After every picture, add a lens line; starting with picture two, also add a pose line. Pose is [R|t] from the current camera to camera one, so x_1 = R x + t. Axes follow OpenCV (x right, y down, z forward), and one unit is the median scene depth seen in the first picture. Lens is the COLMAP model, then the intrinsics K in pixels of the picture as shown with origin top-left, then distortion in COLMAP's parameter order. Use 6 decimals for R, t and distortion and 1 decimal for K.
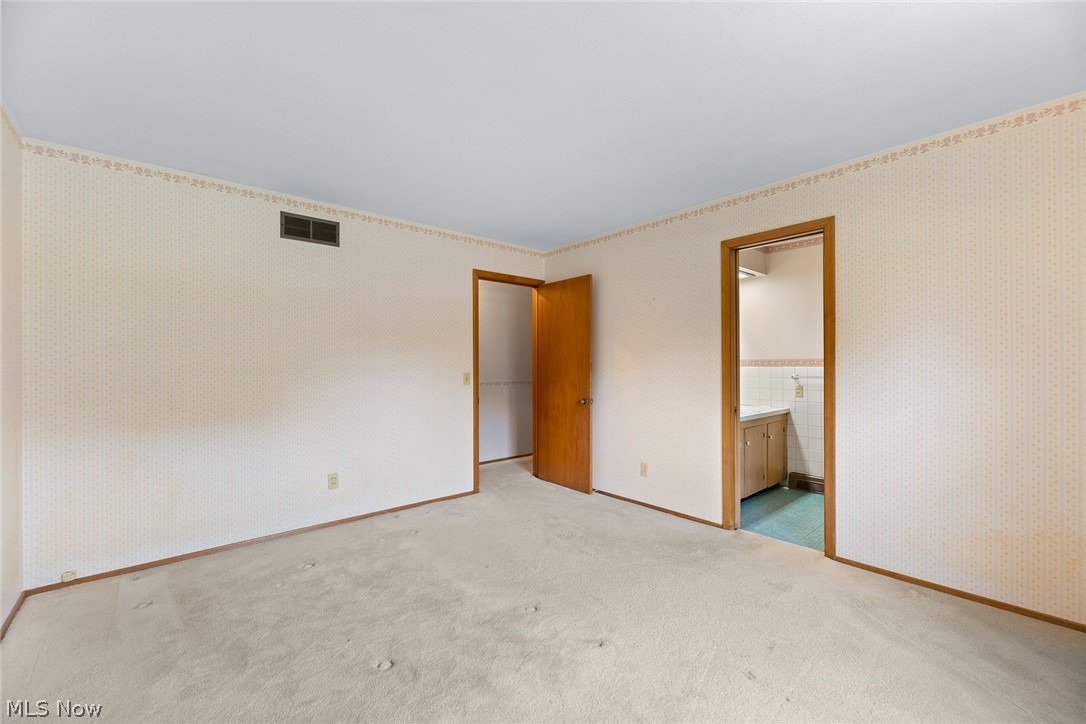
lens RADIAL K [[447.7, 0, 546.4], [0, 447.7, 363.0], [0, 0, 1]] dist [0.000886, -0.000026]
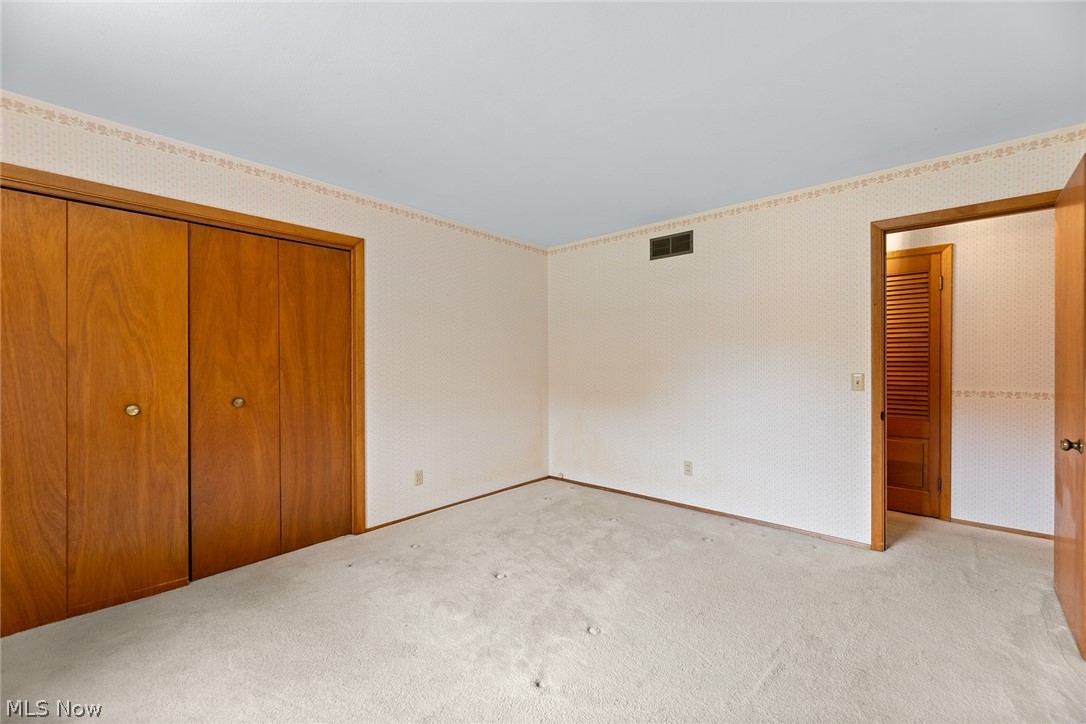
lens RADIAL K [[447.7, 0, 546.4], [0, 447.7, 363.0], [0, 0, 1]] dist [0.000886, -0.000026]
pose [[0.118421, 0.005652, -0.992947, 0.596936], [0.009132, 0.999935, 0.006781, -0.005494], [0.992922, -0.009871, 0.118361, 0.550345]]
